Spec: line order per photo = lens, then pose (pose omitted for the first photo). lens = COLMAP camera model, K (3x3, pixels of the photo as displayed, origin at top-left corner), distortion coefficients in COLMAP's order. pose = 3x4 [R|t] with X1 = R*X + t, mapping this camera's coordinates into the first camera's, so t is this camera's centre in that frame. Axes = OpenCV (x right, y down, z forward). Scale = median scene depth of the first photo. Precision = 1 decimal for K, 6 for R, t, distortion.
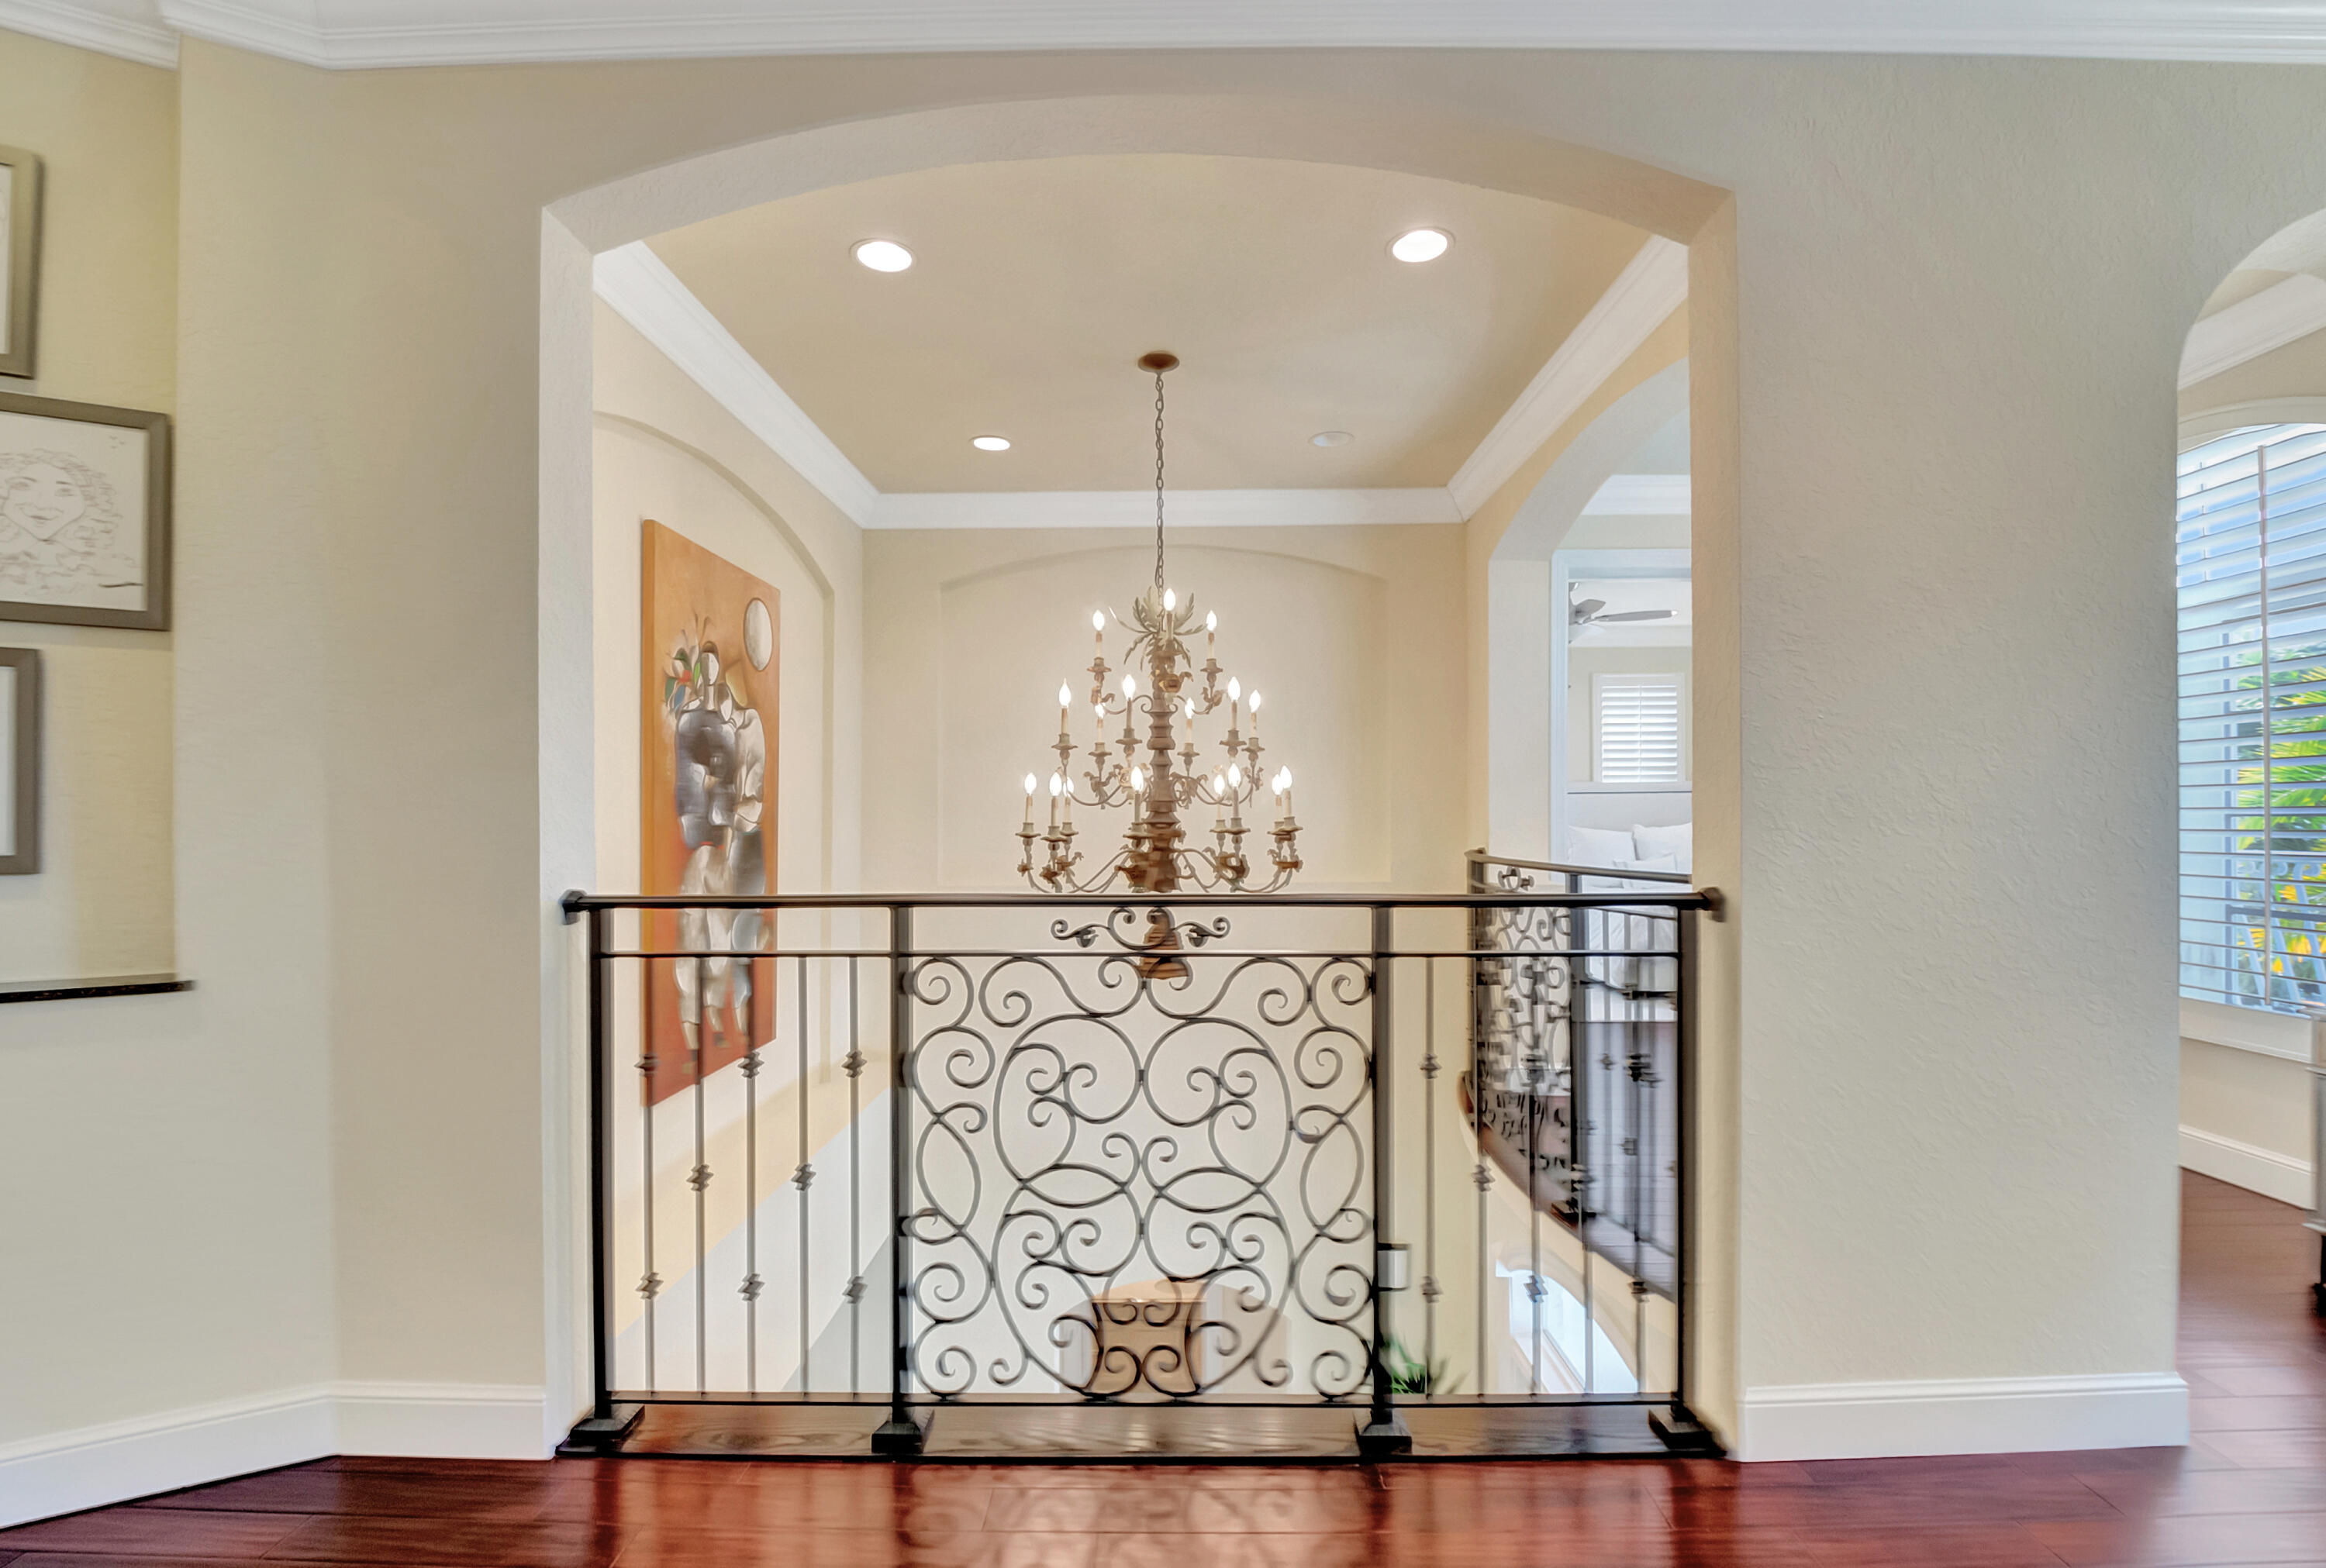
lens RADIAL K [[1008.2, 0, 1169.4], [0, 1008.2, 823.7], [0, 0, 1]] dist [-0.000517, -0.000174]
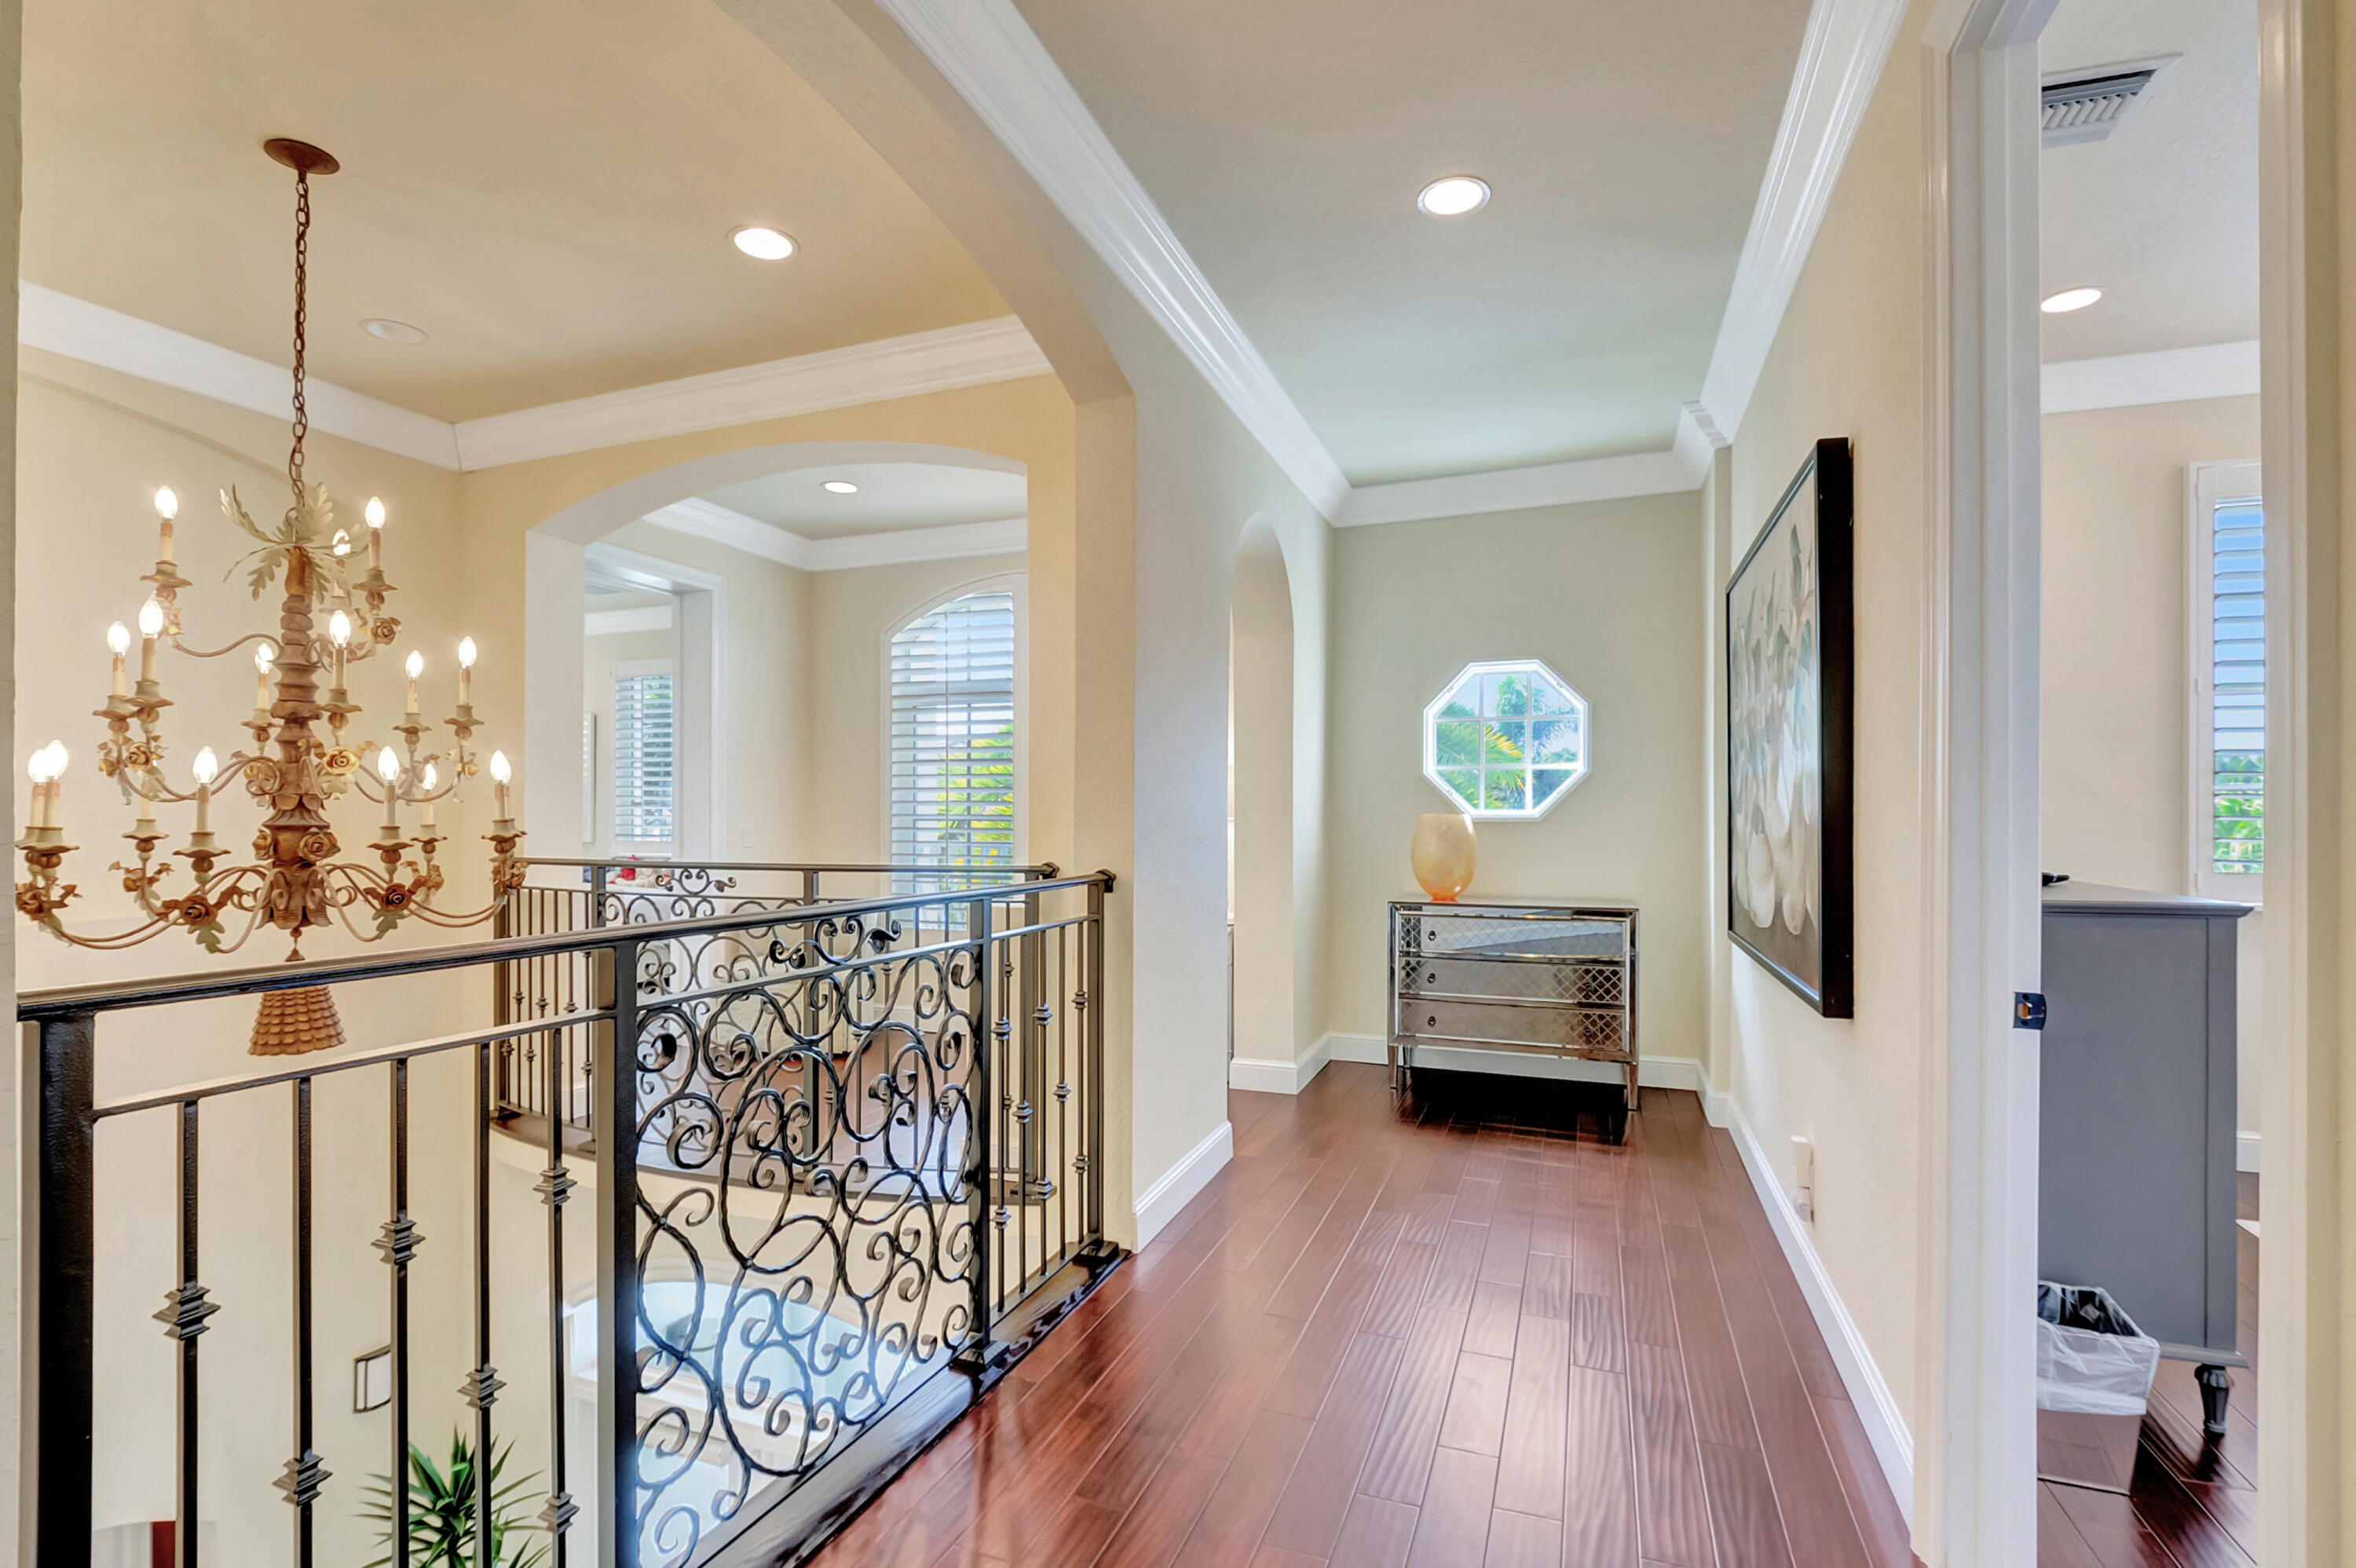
lens RADIAL K [[1058.7, 0, 1167.3], [0, 1058.7, 814.8], [0, 0, 1]] dist [-0.000143, -0.016048]
pose [[0.365739, 0.009445, 0.930669, -0.836927], [-0.005419, 0.999953, -0.008018, -0.011348], [-0.930702, -0.002111, 0.365773, 0.353361]]
